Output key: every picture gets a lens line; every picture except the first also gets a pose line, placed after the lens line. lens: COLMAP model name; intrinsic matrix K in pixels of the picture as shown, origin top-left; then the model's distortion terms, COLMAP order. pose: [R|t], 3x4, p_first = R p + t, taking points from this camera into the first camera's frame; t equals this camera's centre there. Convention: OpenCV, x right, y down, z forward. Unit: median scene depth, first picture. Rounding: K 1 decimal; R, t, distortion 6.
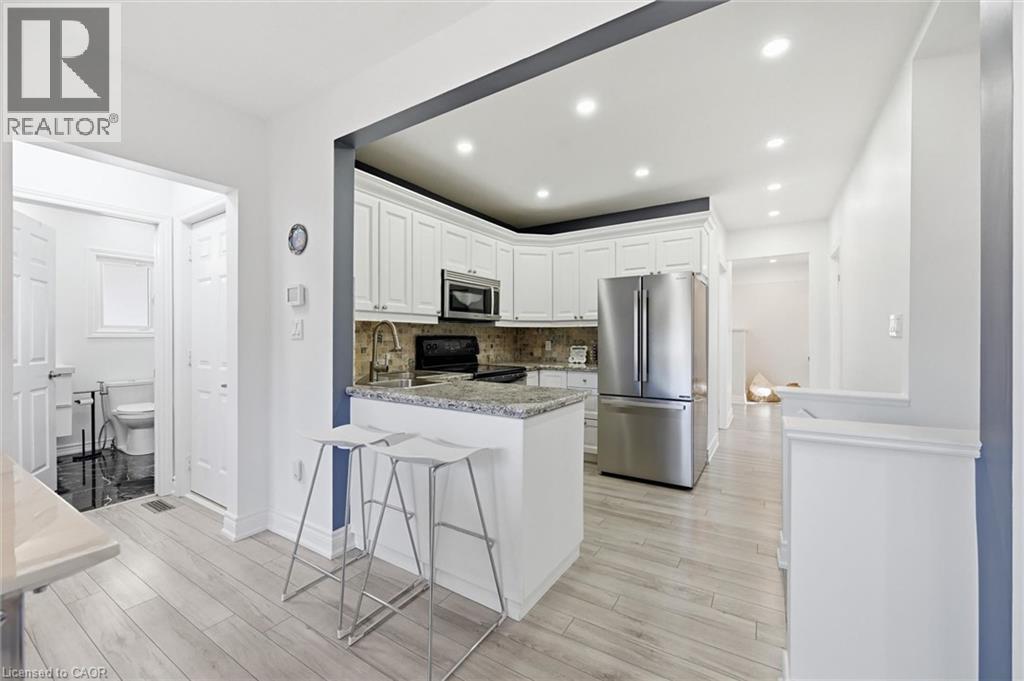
lens RADIAL K [[412.4, 0, 516.2], [0, 412.4, 339.8], [0, 0, 1]] dist [-0.001581, 0.000428]
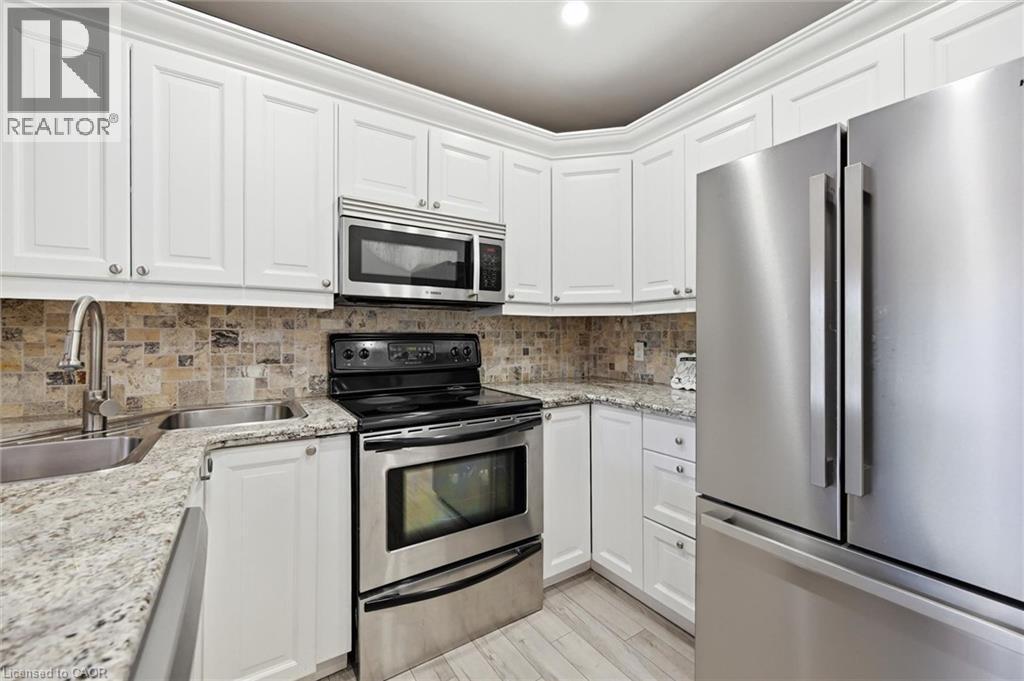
lens RADIAL K [[412.4, 0, 516.0], [0, 412.4, 336.1], [0, 0, 1]] dist [-0.001581, 0.000428]
pose [[0.910547, -0.000849, -0.413405, 0.199397], [-0.001656, 0.999982, -0.005703, -0.002994], [0.413403, 0.005877, 0.910529, 0.595592]]
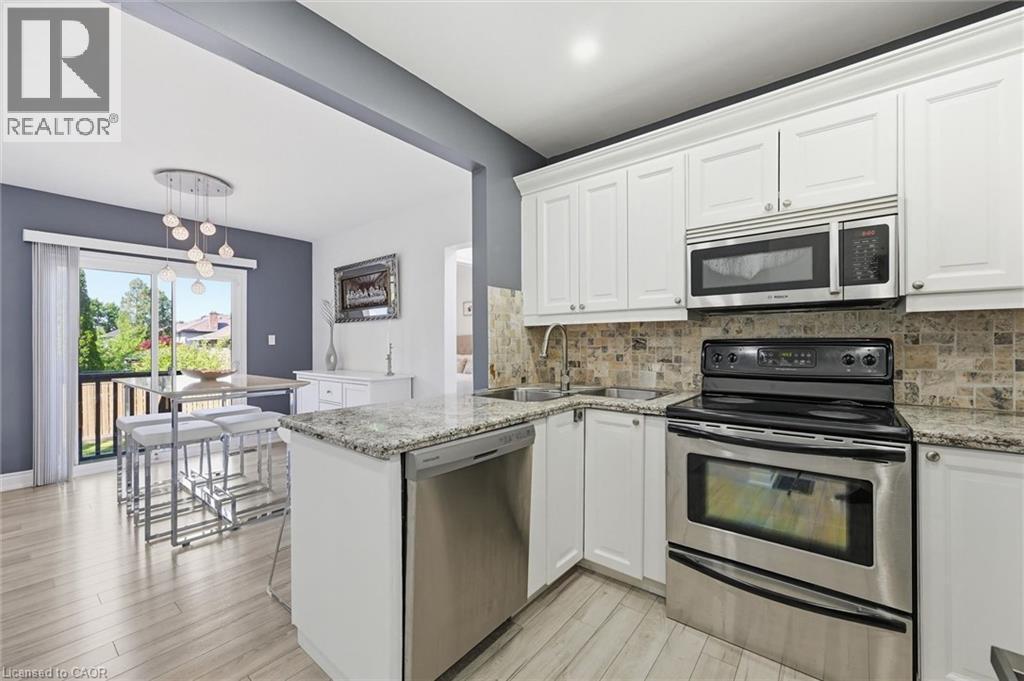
lens RADIAL K [[412.4, 0, 508.7], [0, 412.4, 341.4], [0, 0, 1]] dist [-0.001581, 0.000428]
pose [[-0.127837, -0.002715, -0.991791, 0.421151], [-0.000632, 0.999996, -0.002656, -0.004634], [0.991795, 0.000287, -0.127838, 0.757952]]
